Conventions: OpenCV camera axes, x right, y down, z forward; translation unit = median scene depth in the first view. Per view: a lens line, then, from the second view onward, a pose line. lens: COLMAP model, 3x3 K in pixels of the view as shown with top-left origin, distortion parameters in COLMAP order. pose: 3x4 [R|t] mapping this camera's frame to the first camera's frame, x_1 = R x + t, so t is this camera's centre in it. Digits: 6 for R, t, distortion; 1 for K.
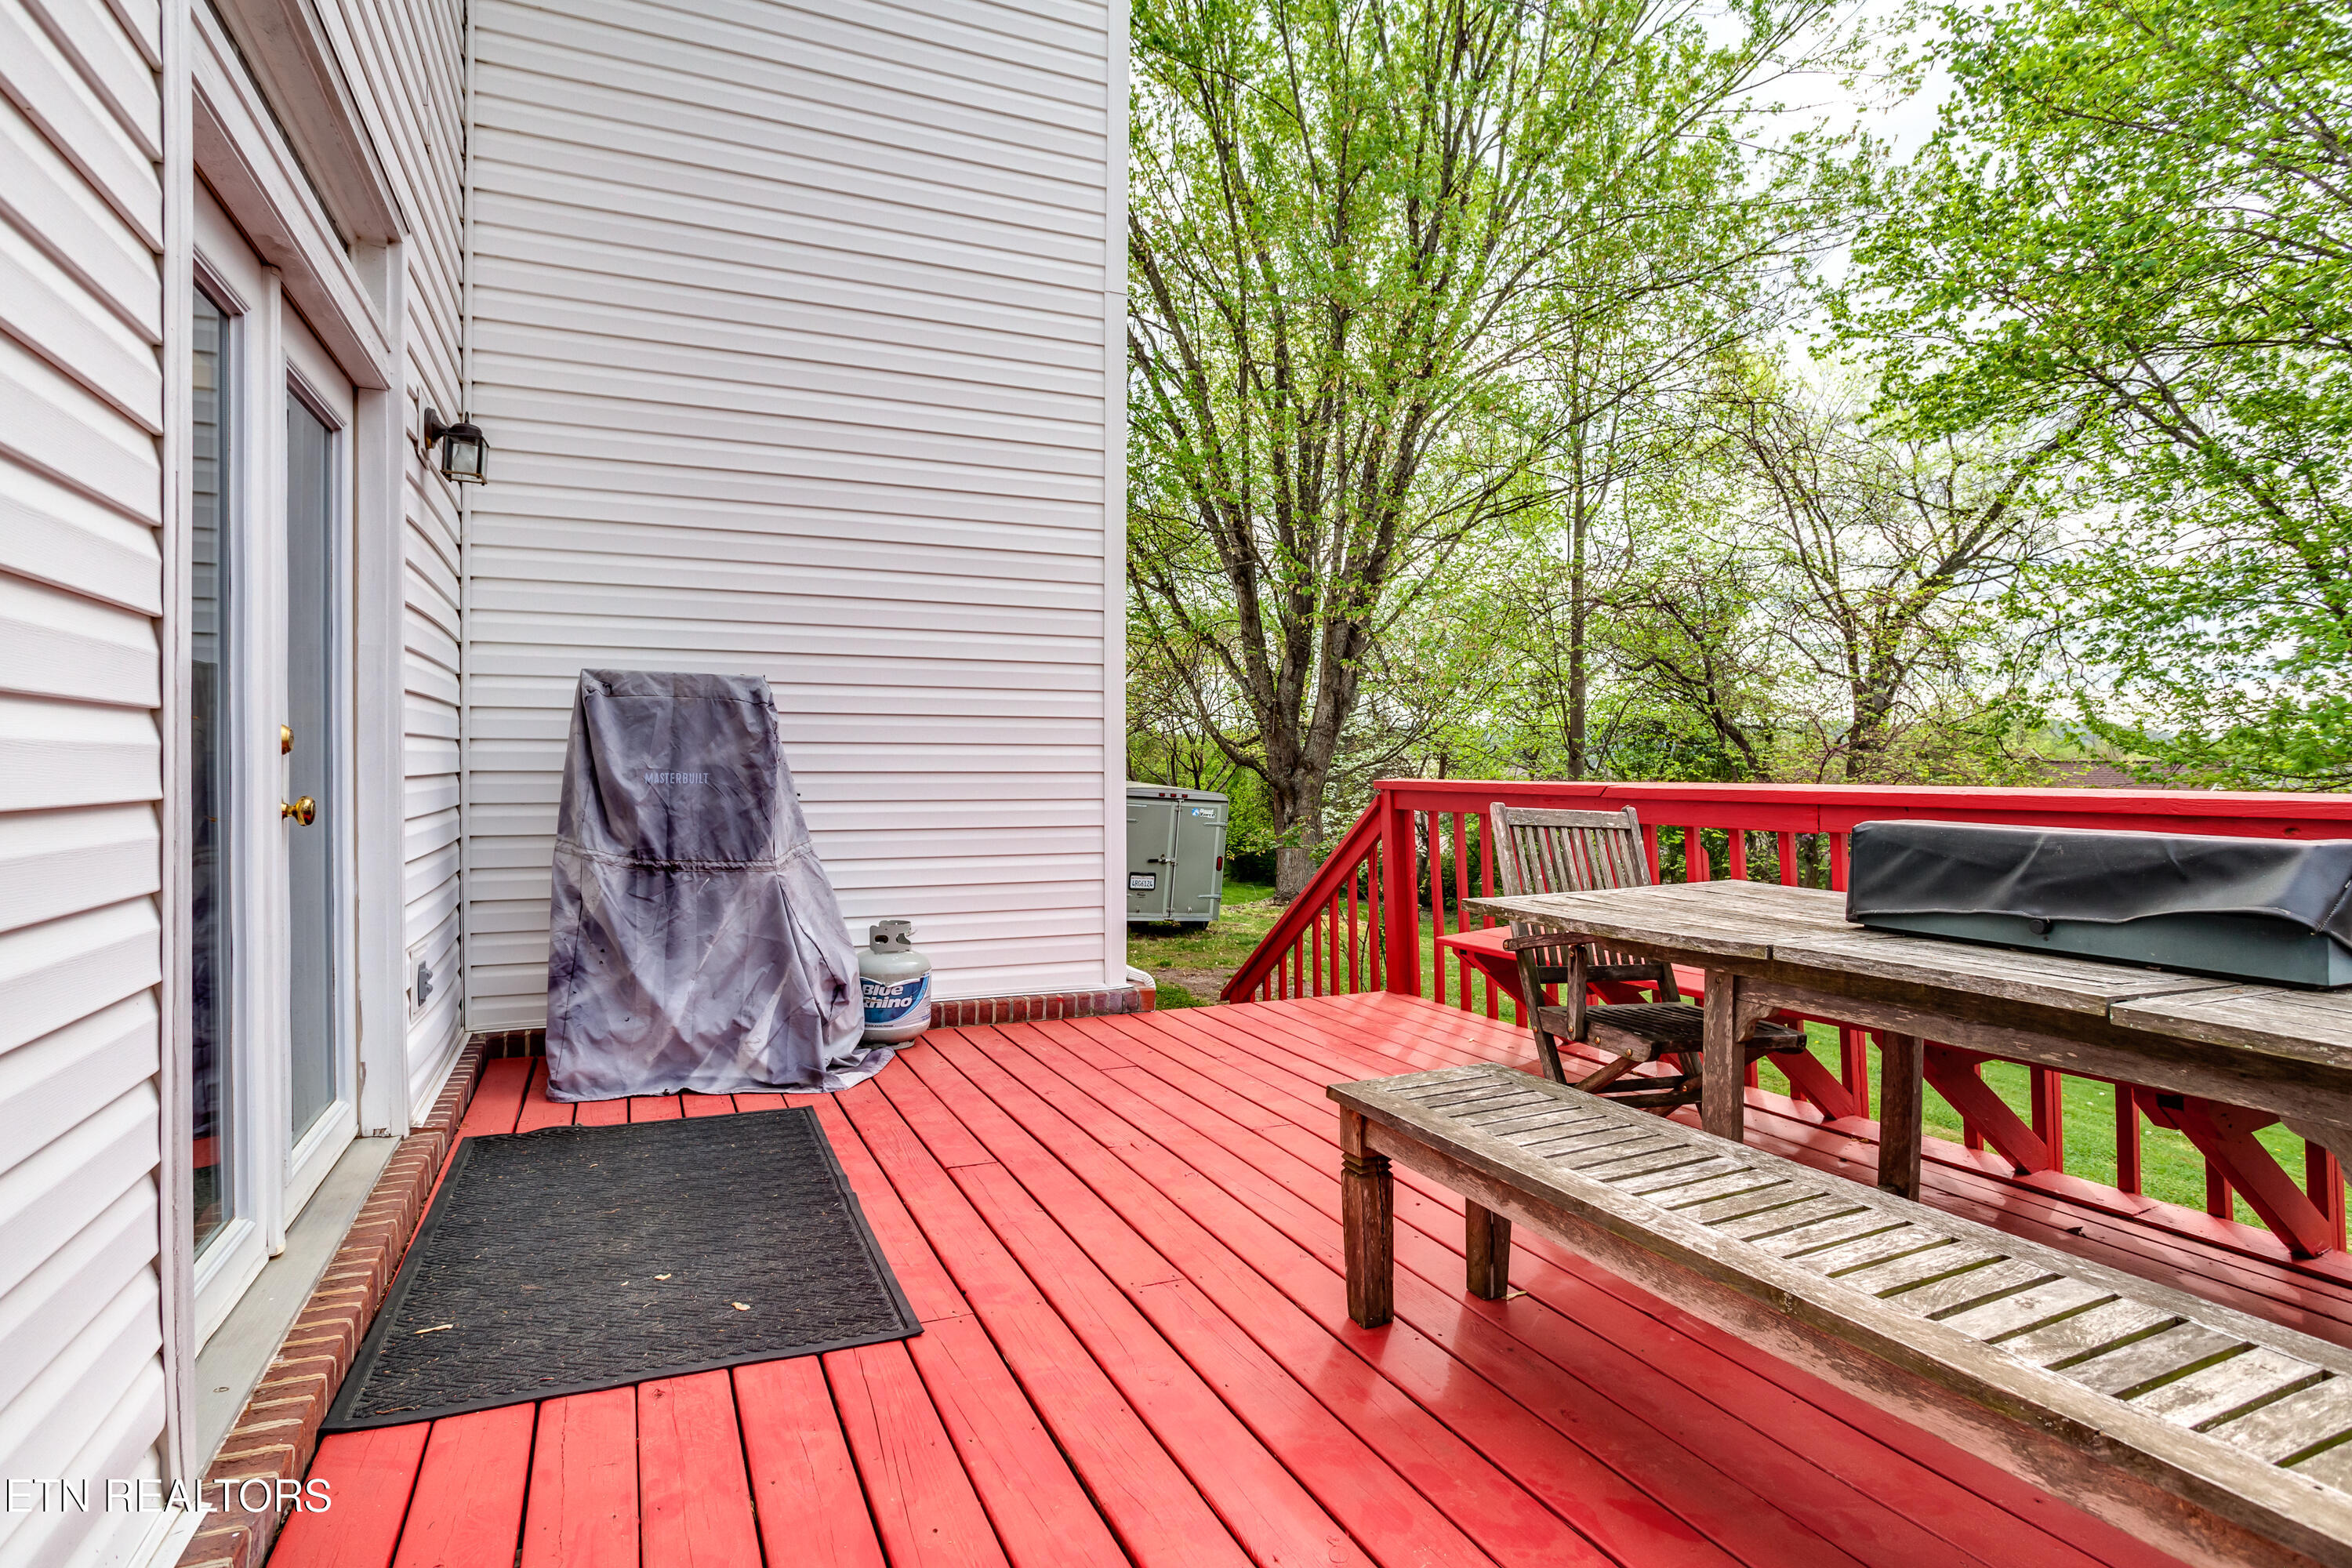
lens RADIAL K [[1142.3, 0, 1187.6], [0, 1142.3, 780.6], [0, 0, 1]] dist [-0.030623, 0.014785]
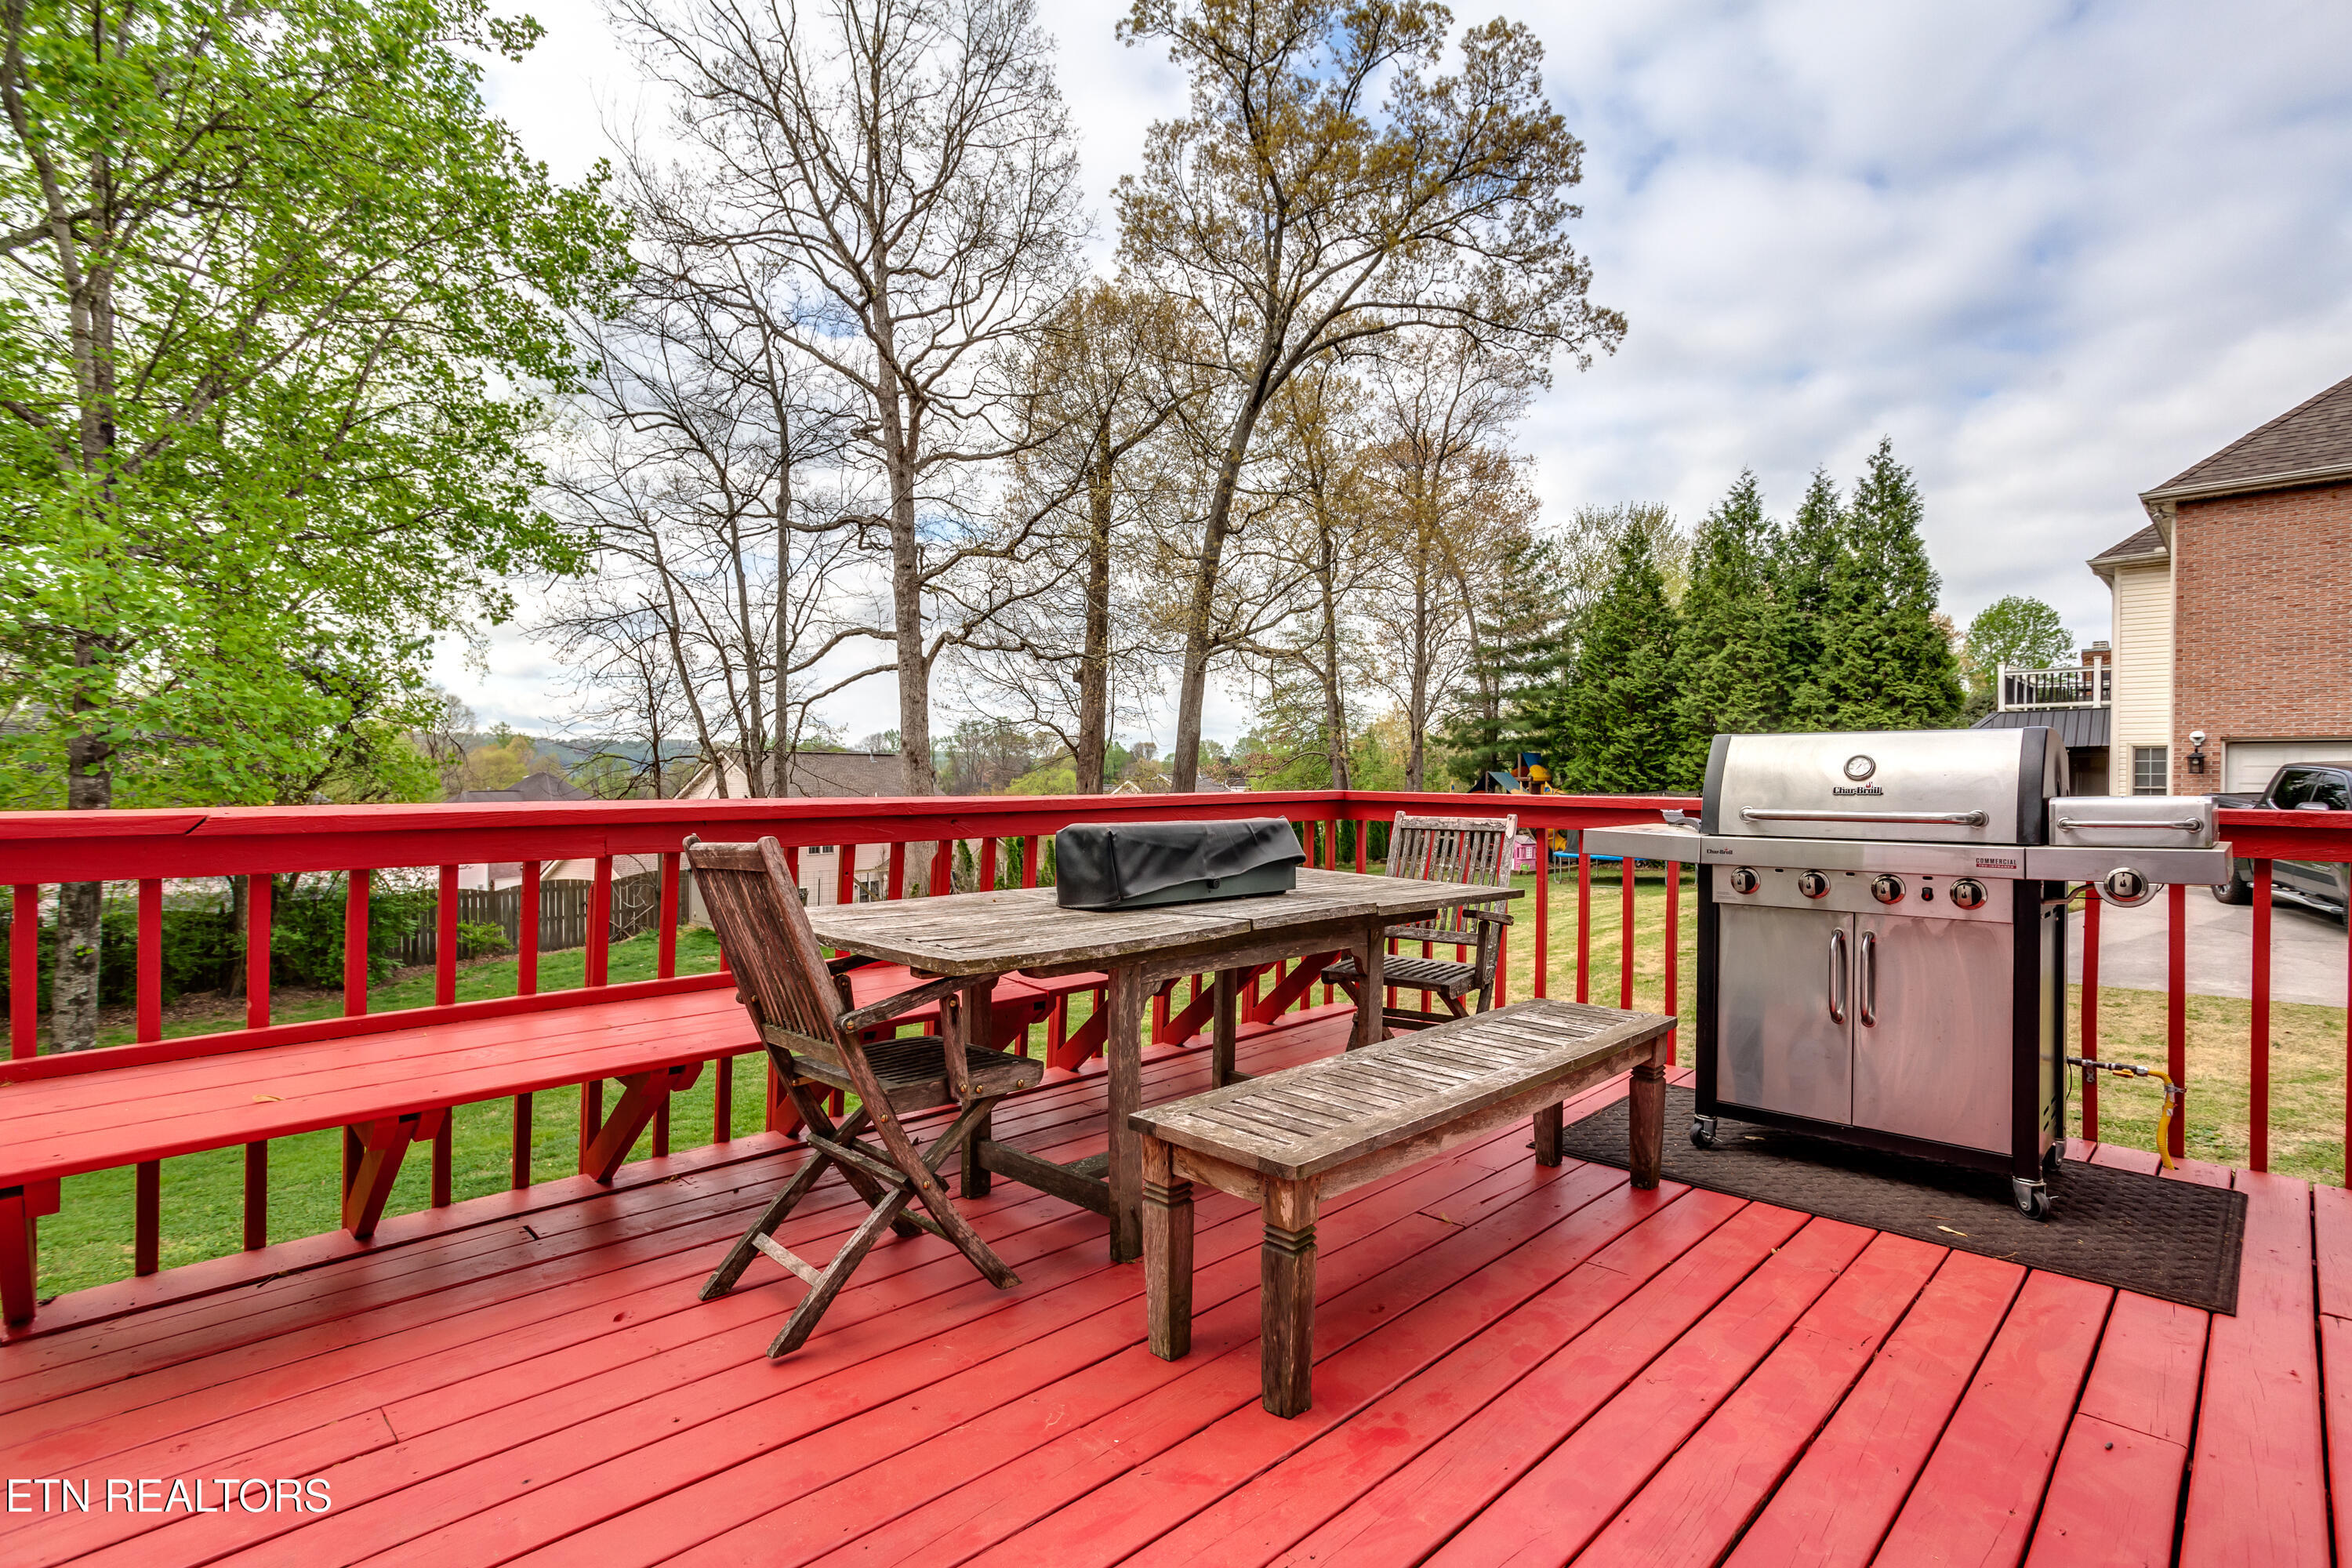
lens RADIAL K [[1142.3, 0, 1180.8], [0, 1142.3, 787.9], [0, 0, 1]] dist [-0.030623, 0.014785]
pose [[-0.386840, 0.002977, 0.922142, -0.695509], [-0.010927, 0.999910, -0.007811, 0.007484], [-0.922082, -0.013098, -0.386772, 1.648297]]
